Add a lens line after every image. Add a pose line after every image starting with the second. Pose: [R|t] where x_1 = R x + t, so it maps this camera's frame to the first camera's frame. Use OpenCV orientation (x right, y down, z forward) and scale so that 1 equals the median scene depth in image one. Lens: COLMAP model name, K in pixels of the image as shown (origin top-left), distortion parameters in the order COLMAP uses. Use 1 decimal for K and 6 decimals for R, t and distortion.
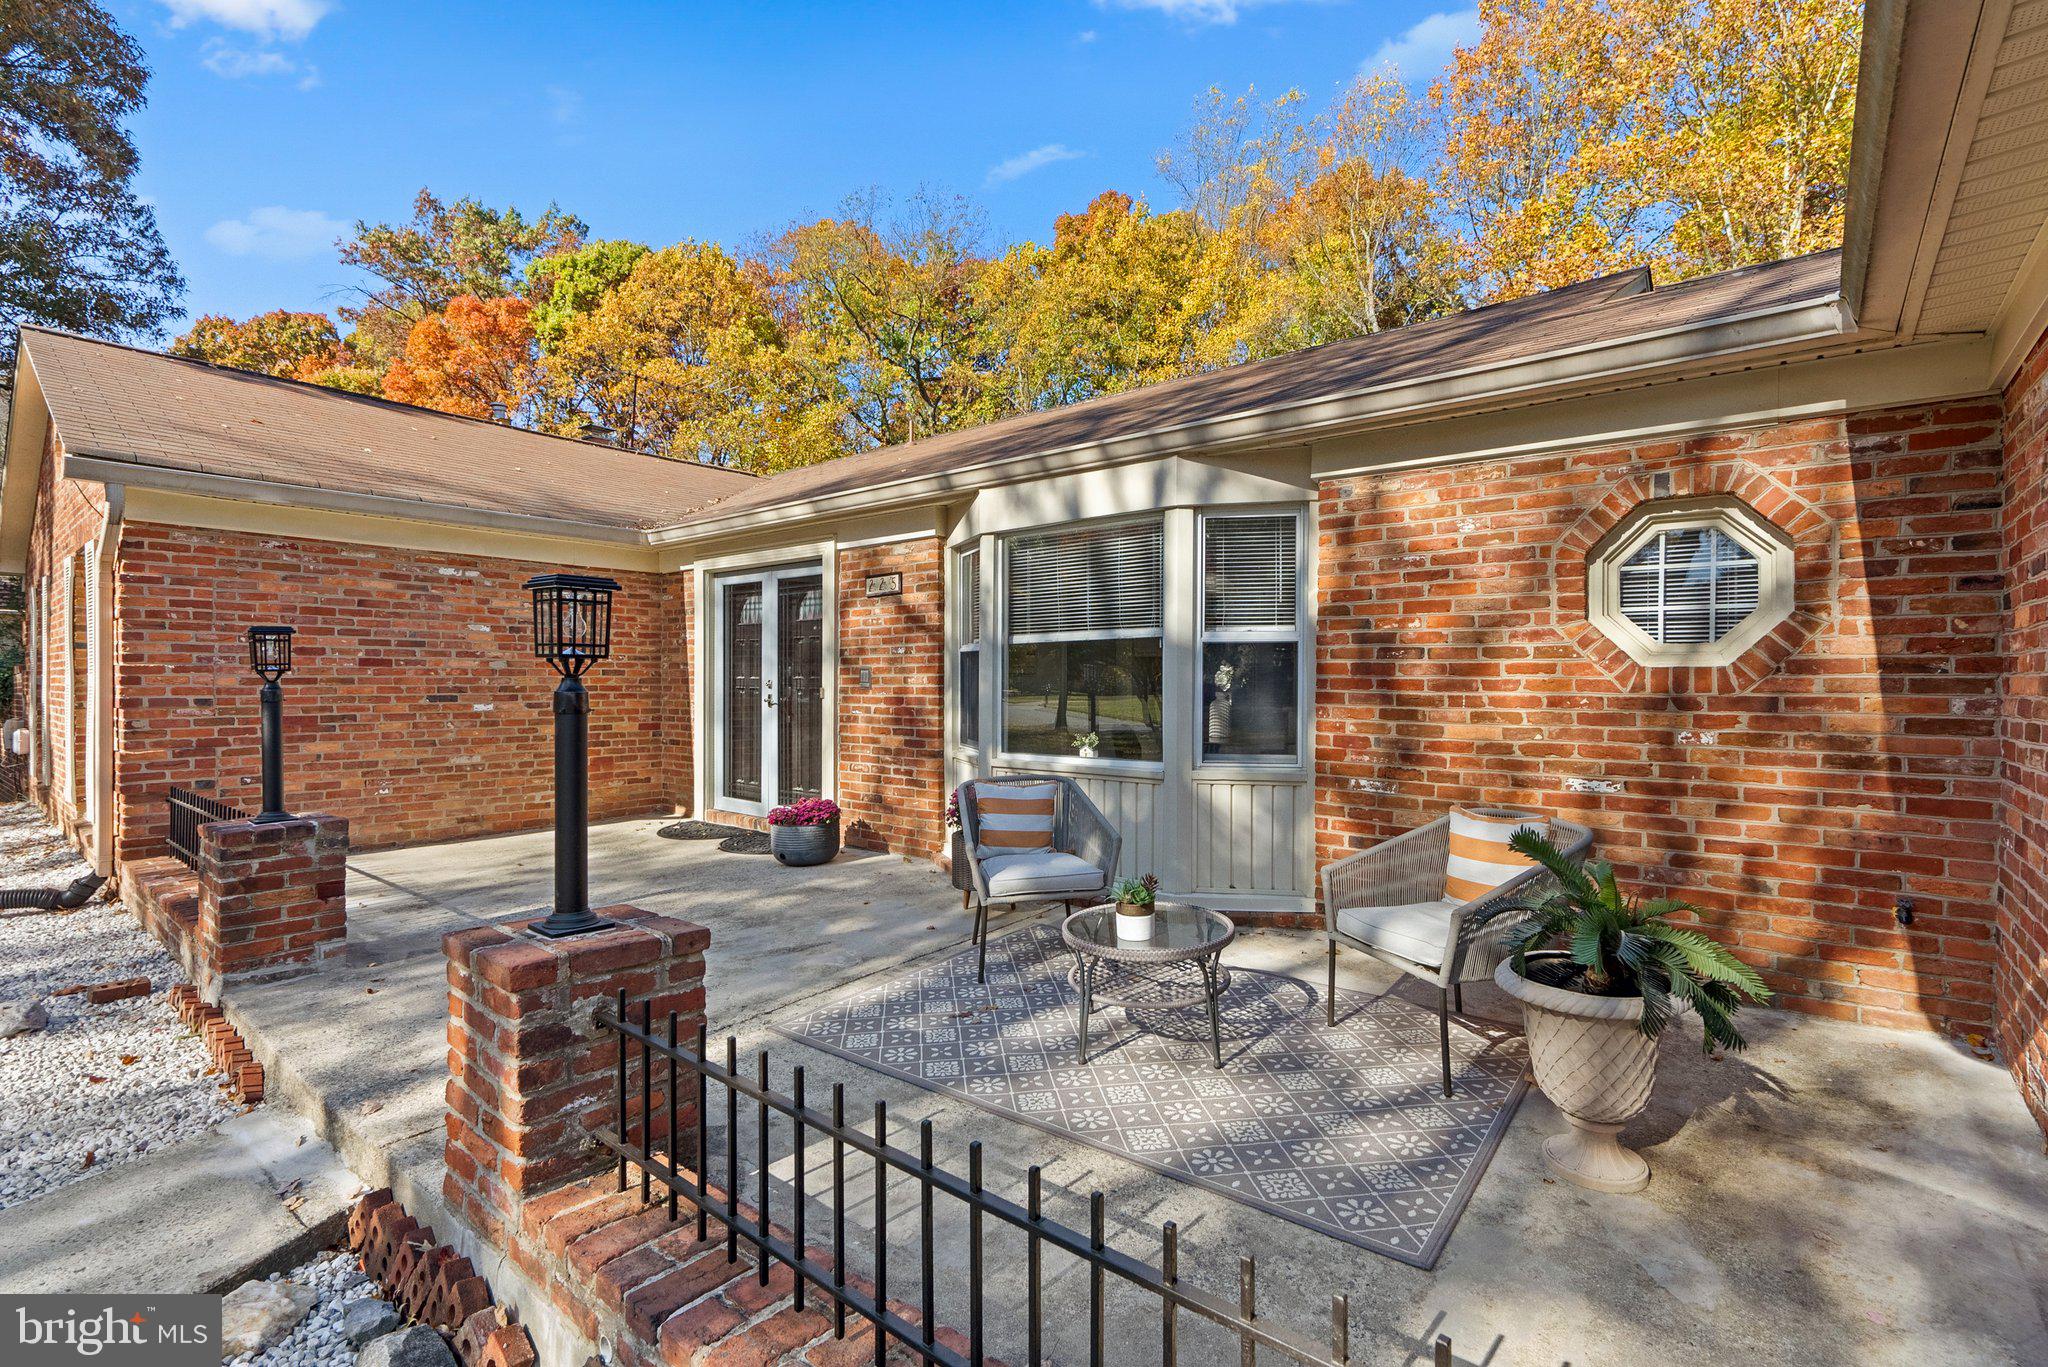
lens RADIAL K [[926.4, 0, 1036.3], [0, 926.4, 685.3], [0, 0, 1]] dist [0.000885, 0.001015]
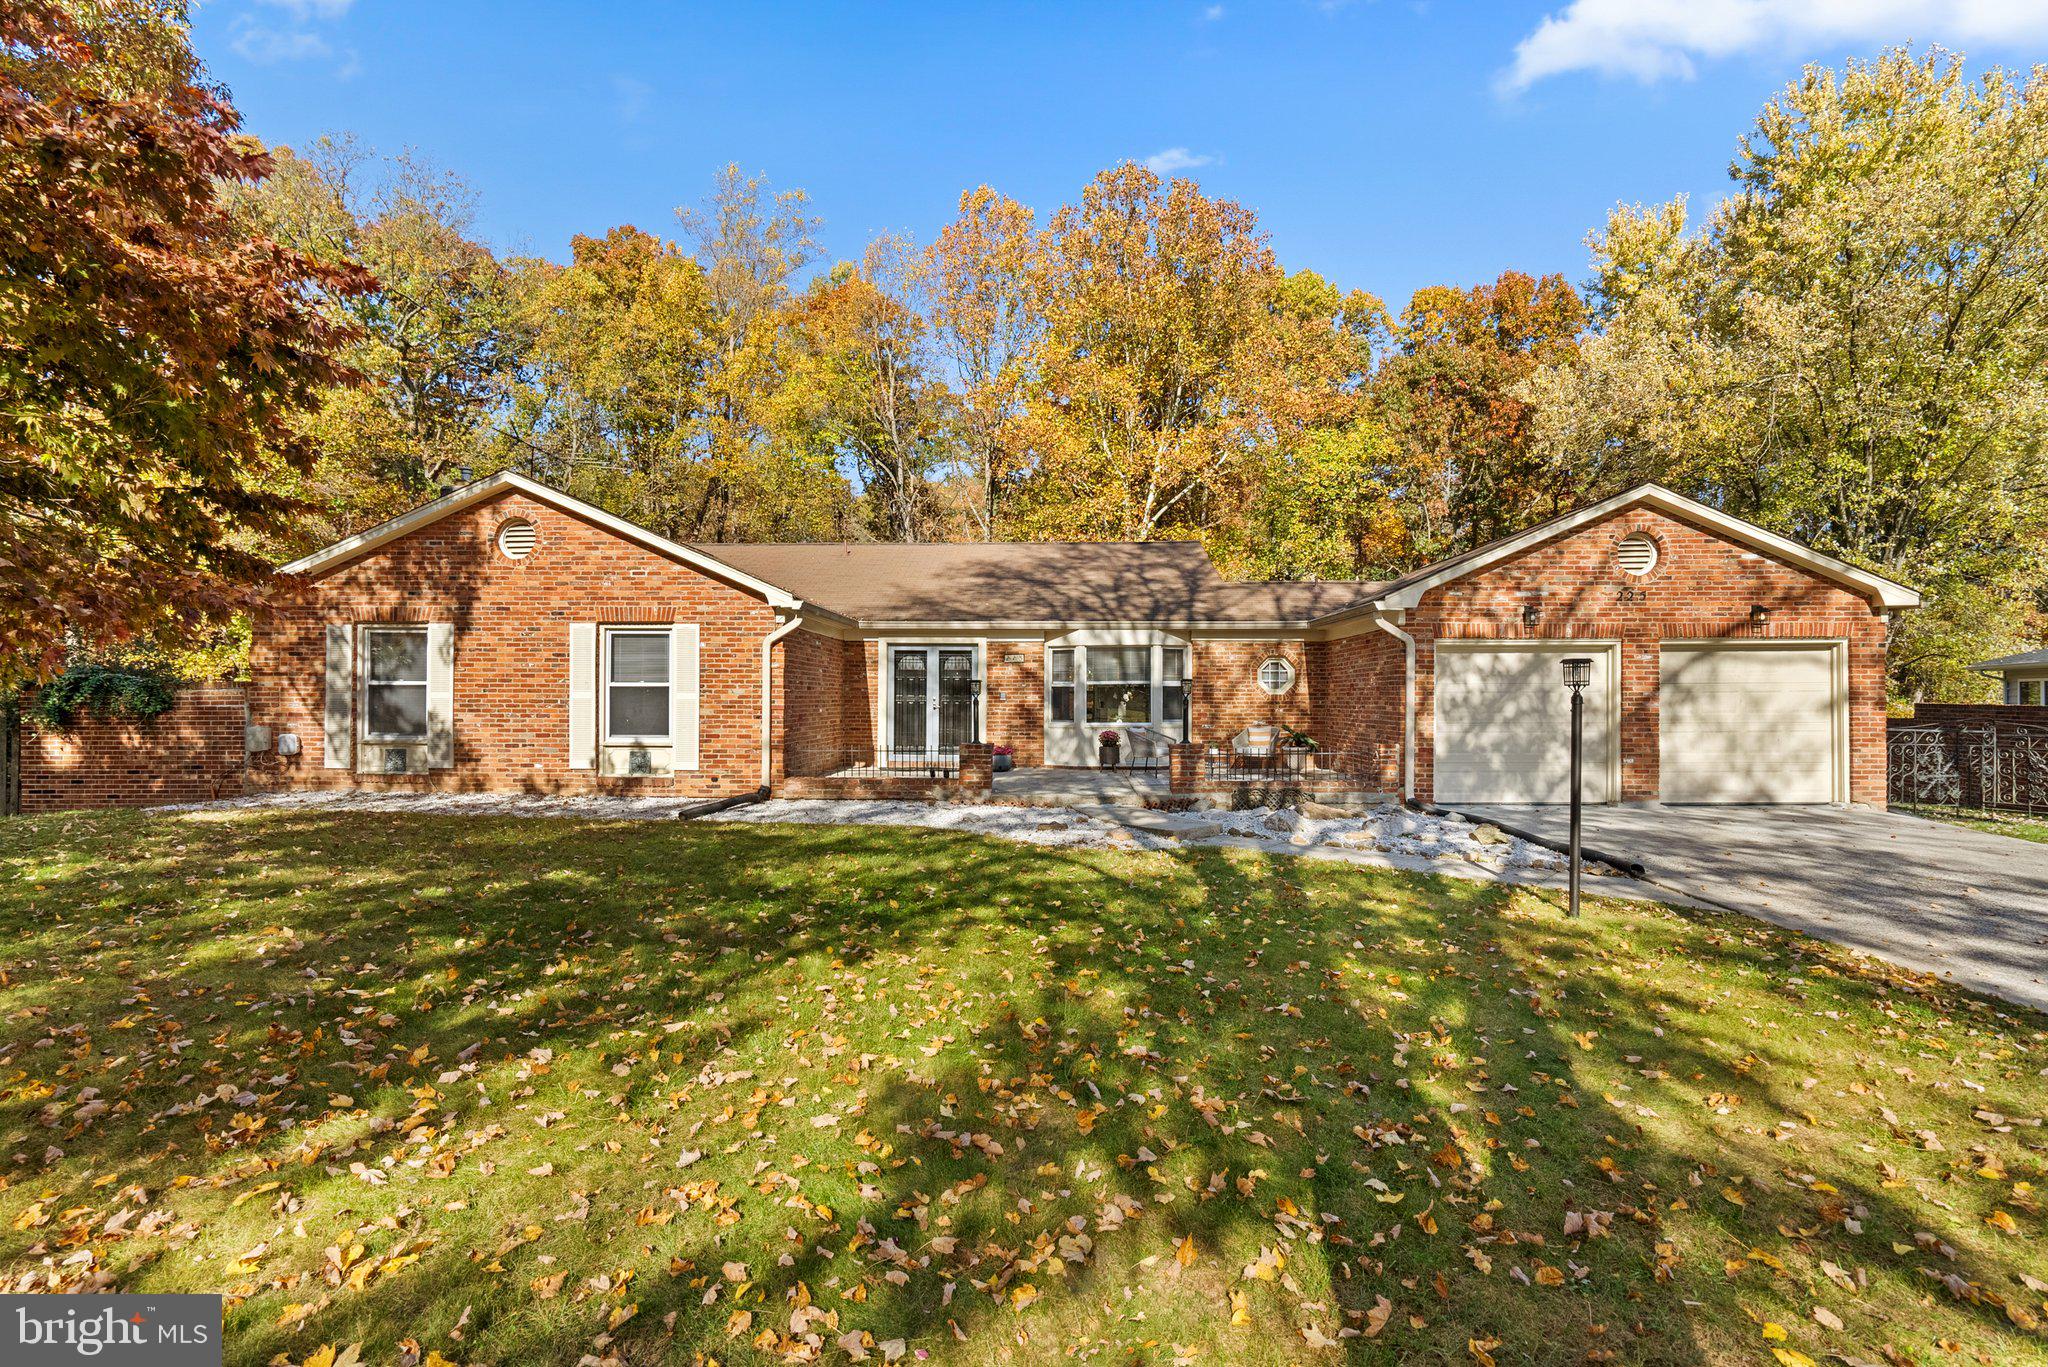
lens RADIAL K [[926.4, 0, 1036.3], [0, 926.4, 685.3], [0, 0, 1]] dist [0.000885, 0.001015]
pose [[0.749411, 0.002355, 0.662101, -2.242528], [0.003513, 0.999965, -0.007533, -0.024843], [-0.662096, 0.007971, 0.749377, -1.128198]]
